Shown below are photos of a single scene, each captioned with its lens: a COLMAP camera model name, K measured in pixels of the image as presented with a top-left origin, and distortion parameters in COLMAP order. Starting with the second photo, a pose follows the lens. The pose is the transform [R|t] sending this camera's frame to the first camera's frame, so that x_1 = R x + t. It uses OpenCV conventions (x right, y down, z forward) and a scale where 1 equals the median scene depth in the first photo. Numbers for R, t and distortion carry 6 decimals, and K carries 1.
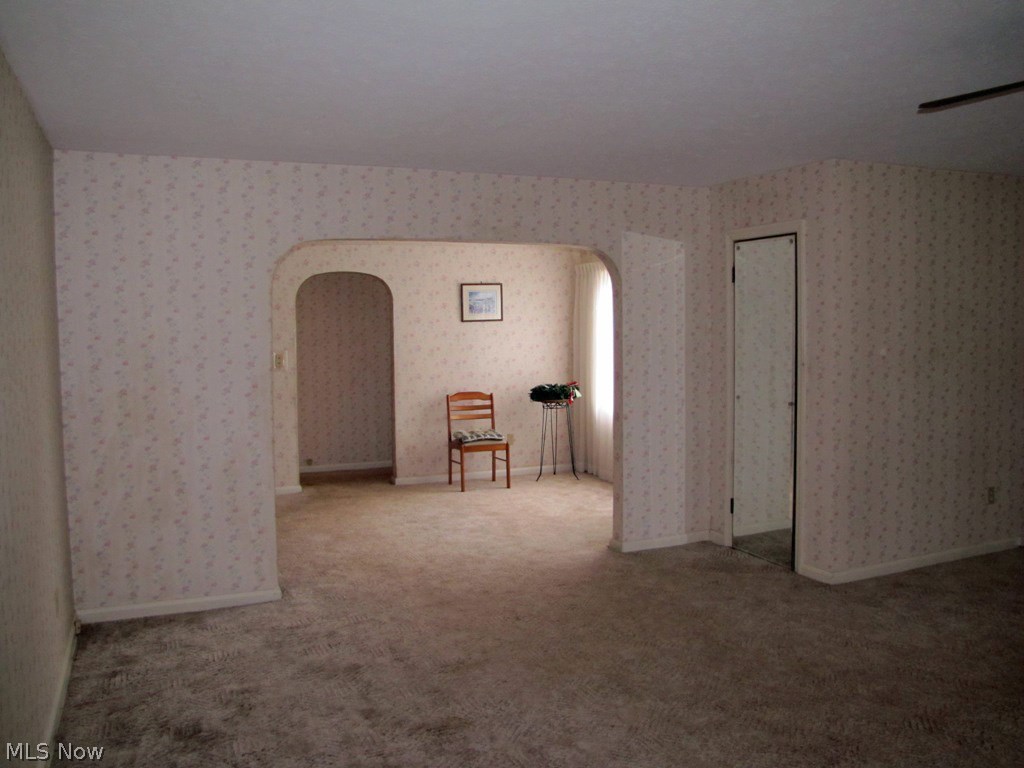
lens RADIAL K [[855.2, 0, 512.0], [0, 855.2, 384.0], [0, 0, 1]] dist [-0.080537, 0.005705]
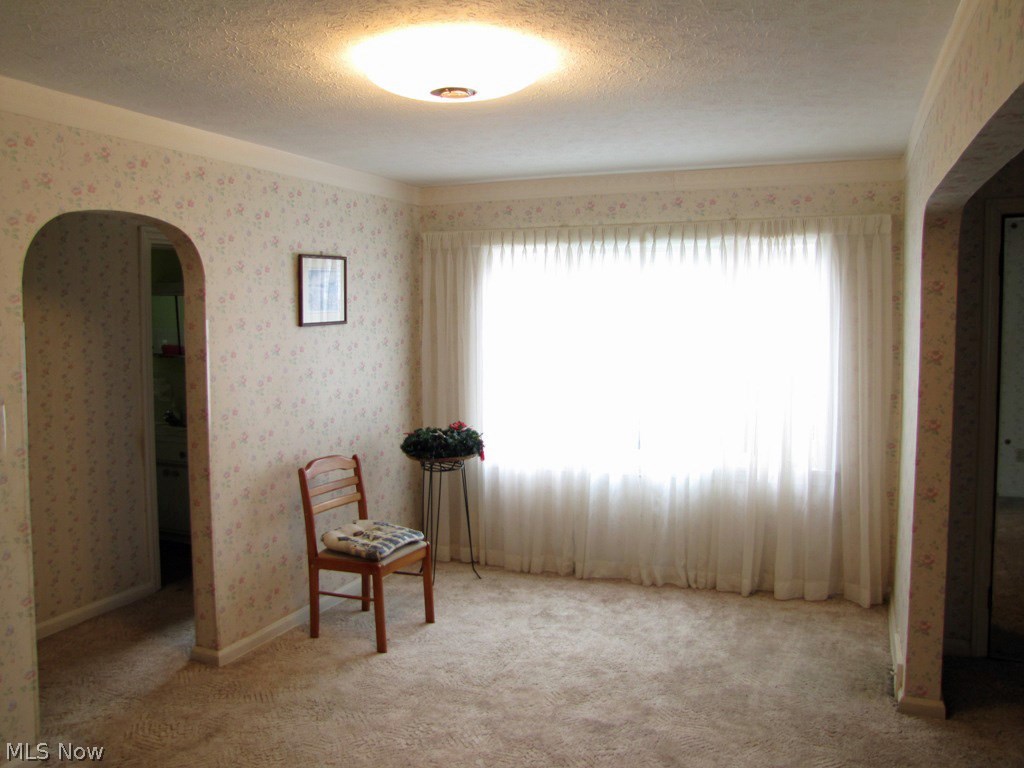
lens RADIAL K [[855.2, 0, 512.0], [0, 855.2, 384.0], [0, 0, 1]] dist [-0.080537, 0.005705]
pose [[0.737697, -0.048786, 0.673367, -0.322721], [0.041173, 0.998780, 0.027255, -0.046610], [-0.673875, 0.007619, 0.738806, 0.529778]]
